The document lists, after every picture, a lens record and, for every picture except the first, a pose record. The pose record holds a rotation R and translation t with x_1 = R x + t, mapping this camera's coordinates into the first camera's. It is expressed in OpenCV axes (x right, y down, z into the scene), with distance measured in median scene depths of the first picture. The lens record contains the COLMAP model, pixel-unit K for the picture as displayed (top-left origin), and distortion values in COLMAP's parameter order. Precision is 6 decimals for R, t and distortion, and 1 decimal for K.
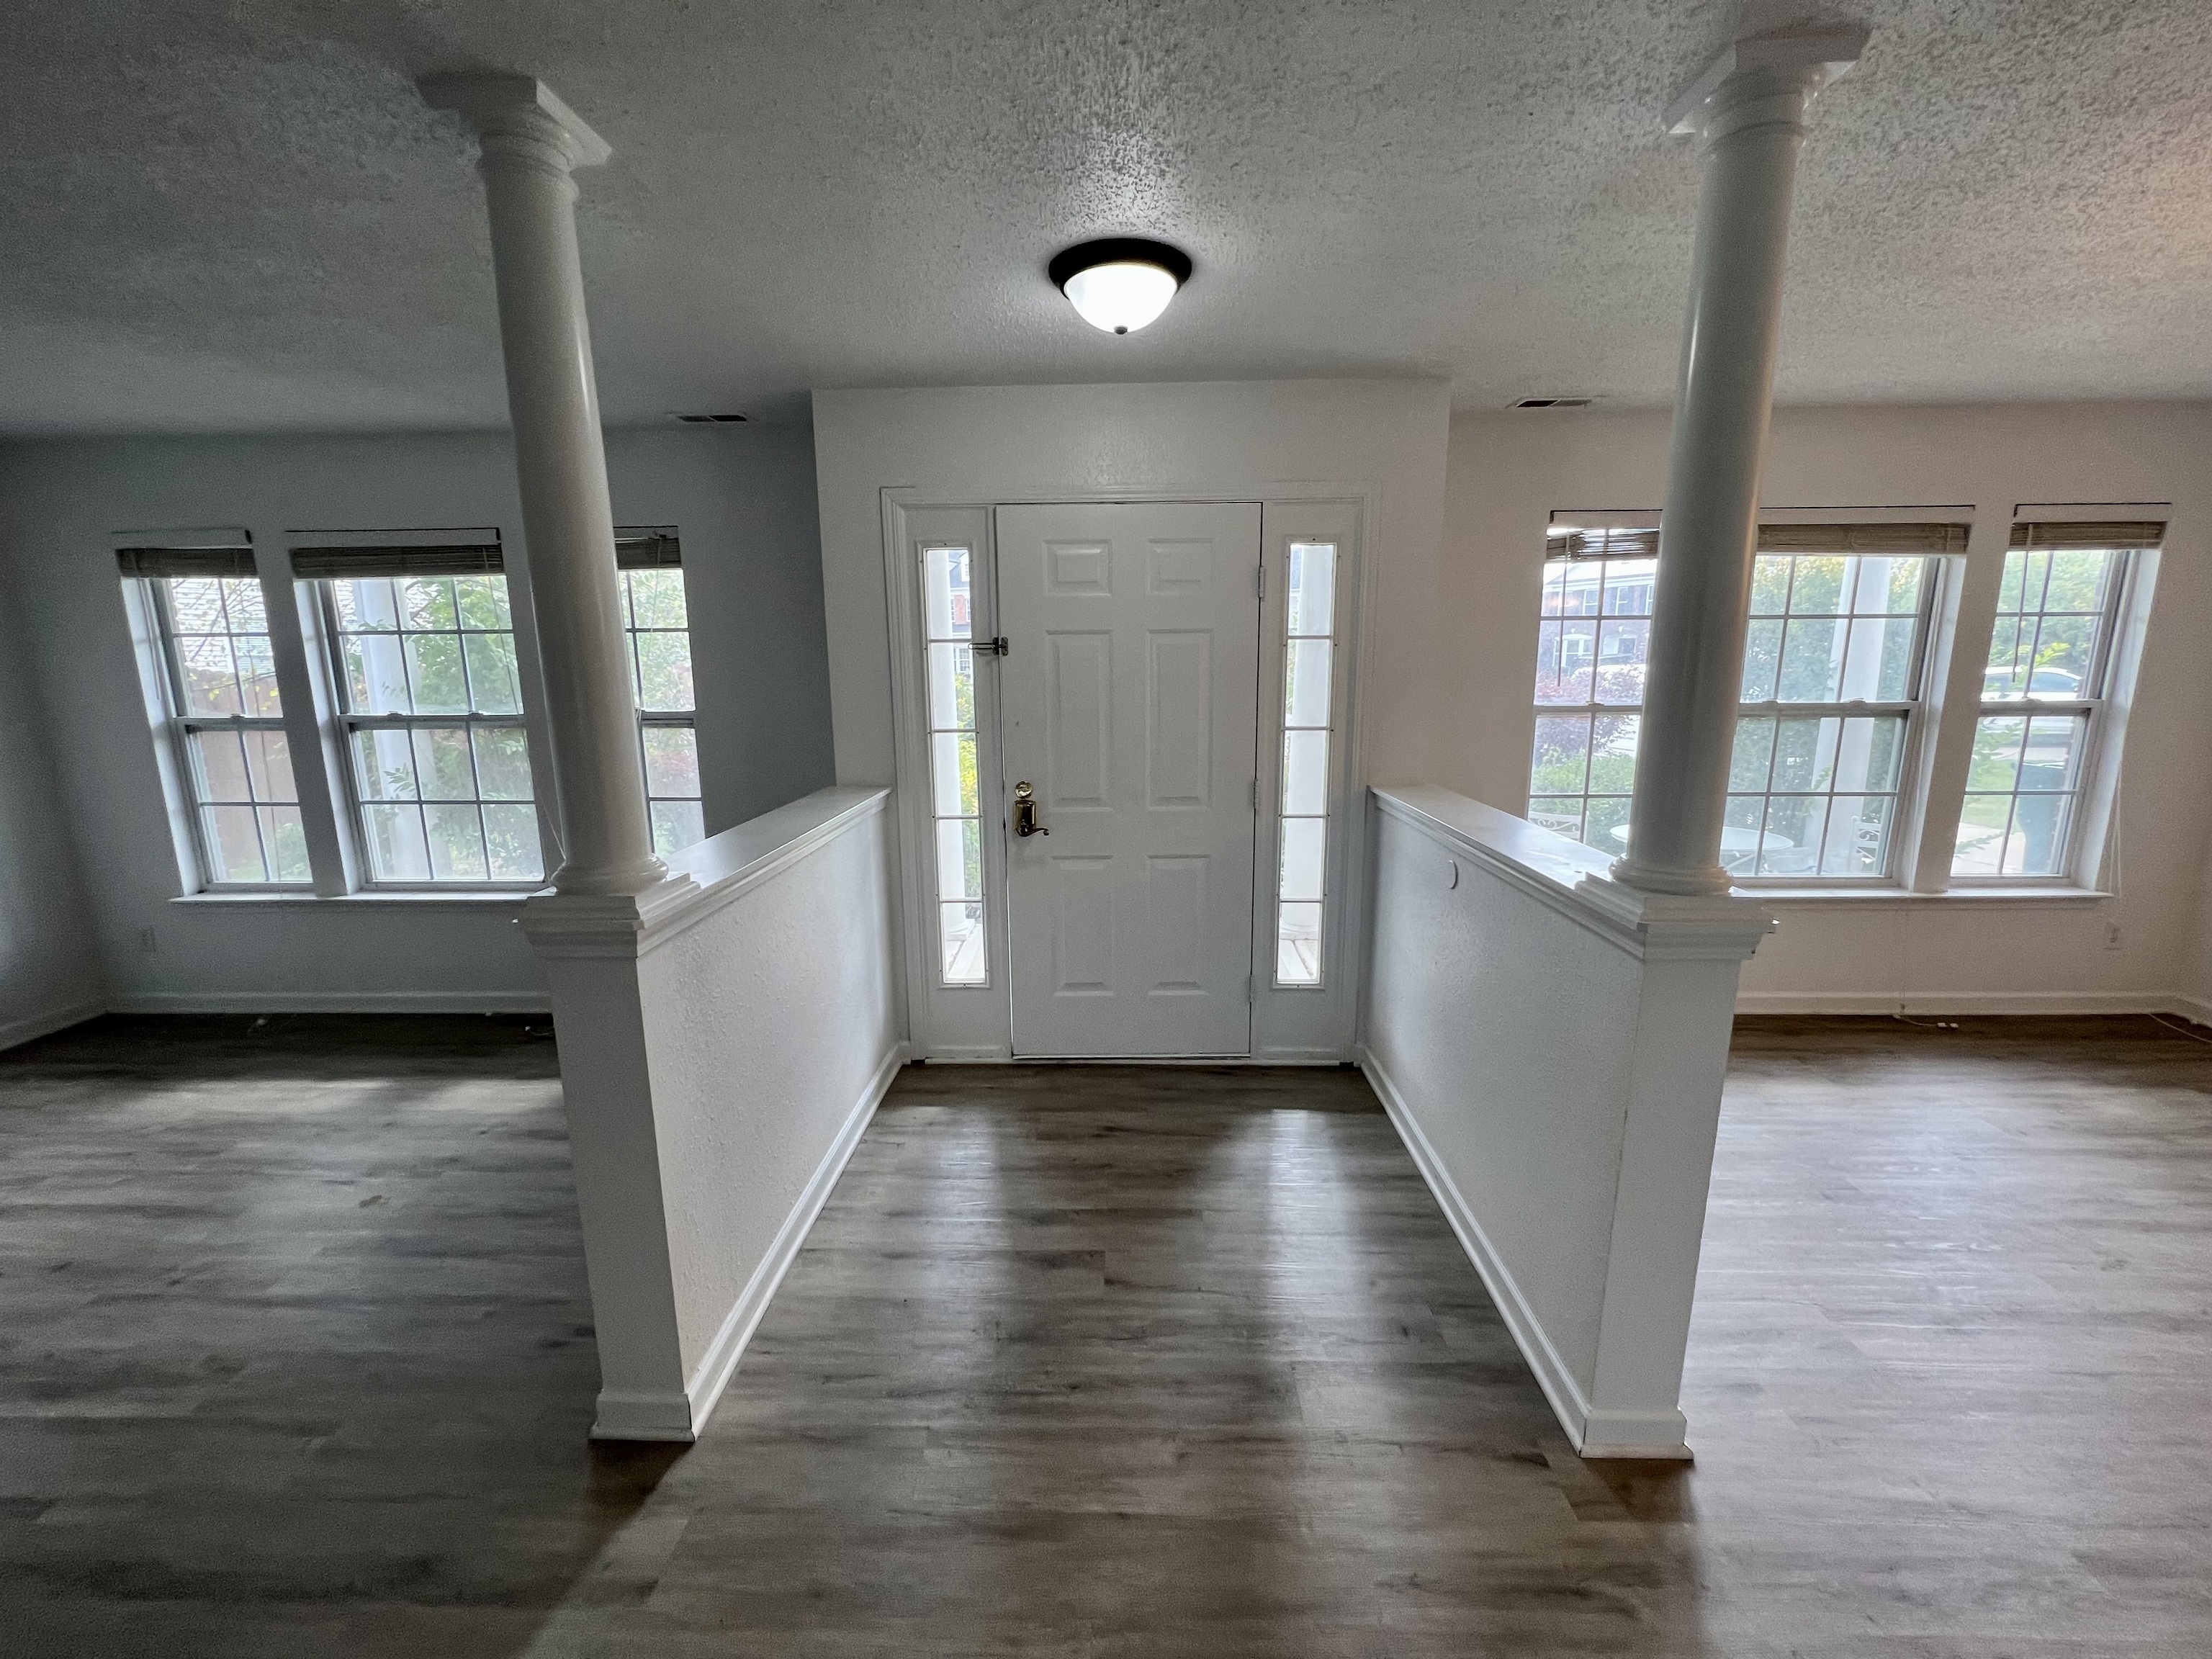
lens RADIAL K [[884.1, 0, 1111.9], [0, 884.1, 832.3], [0, 0, 1]] dist [0.001514, -0.000183]
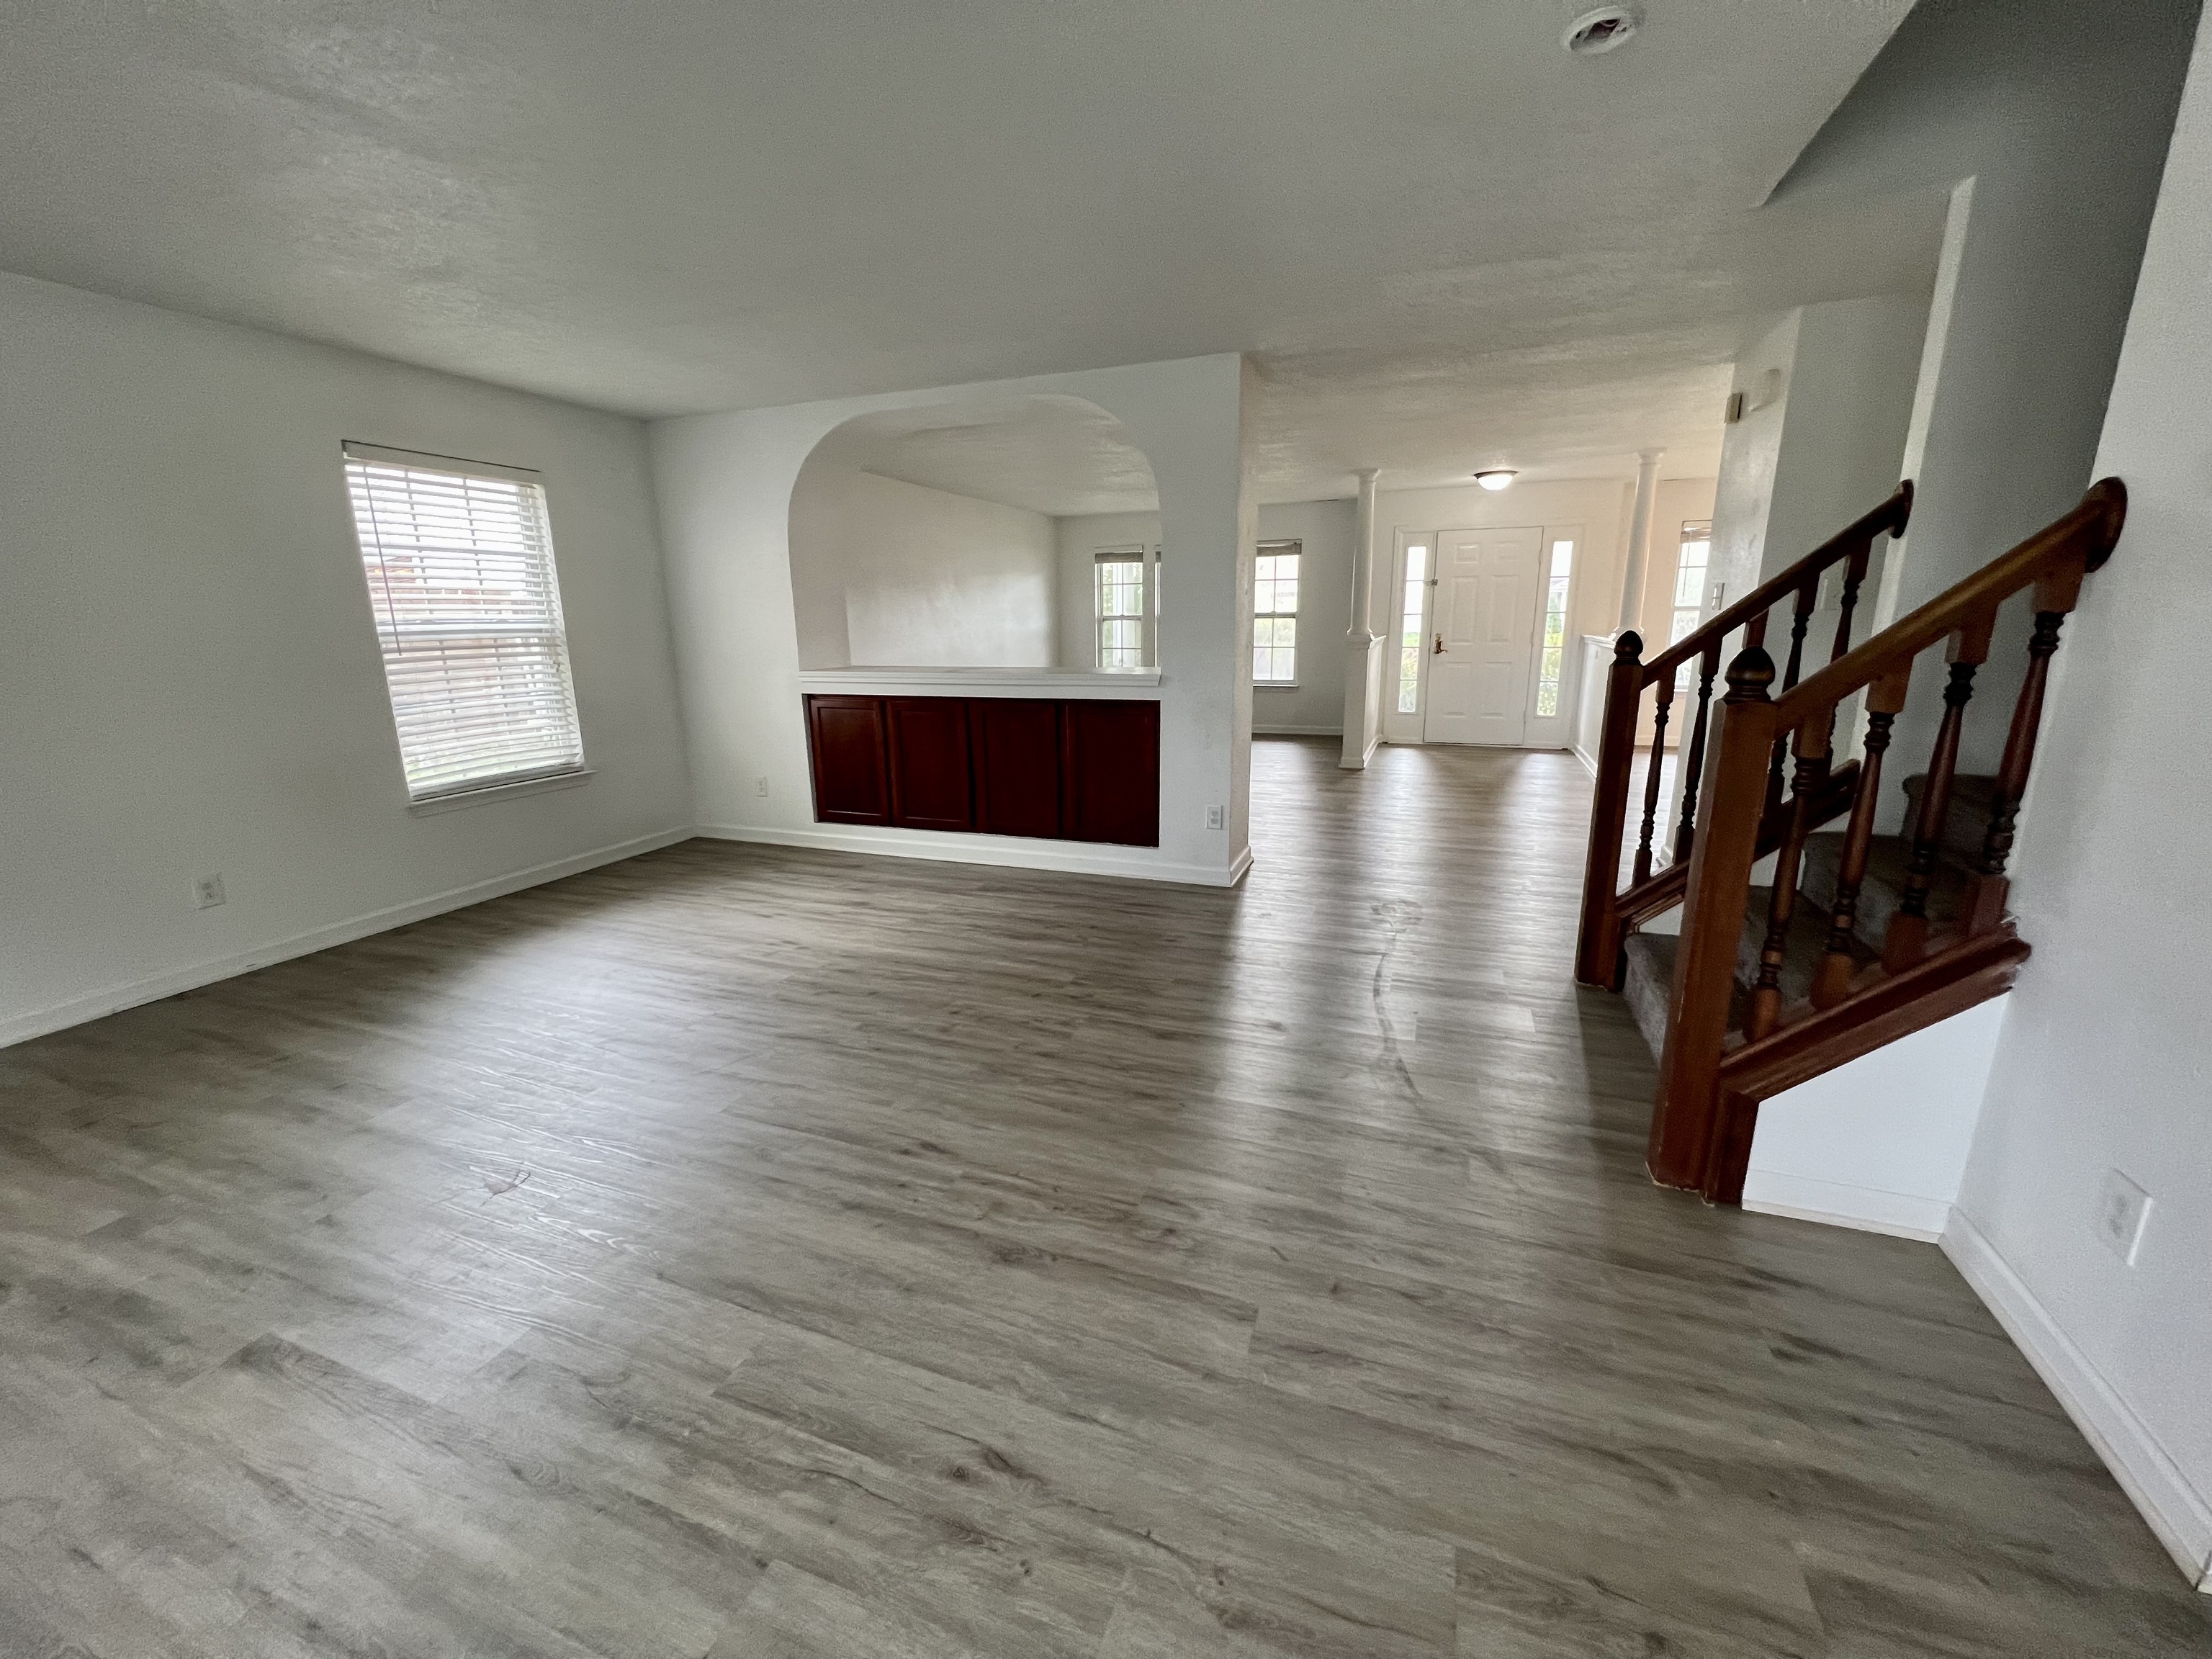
lens RADIAL K [[884.1, 0, 1102.8], [0, 884.1, 822.7], [0, 0, 1]] dist [0.001514, -0.000183]
pose [[0.940413, 0.075995, -0.331435, -0.127934], [-0.066738, 0.996999, 0.039240, 0.491484], [0.333422, -0.014782, 0.942662, -1.932068]]
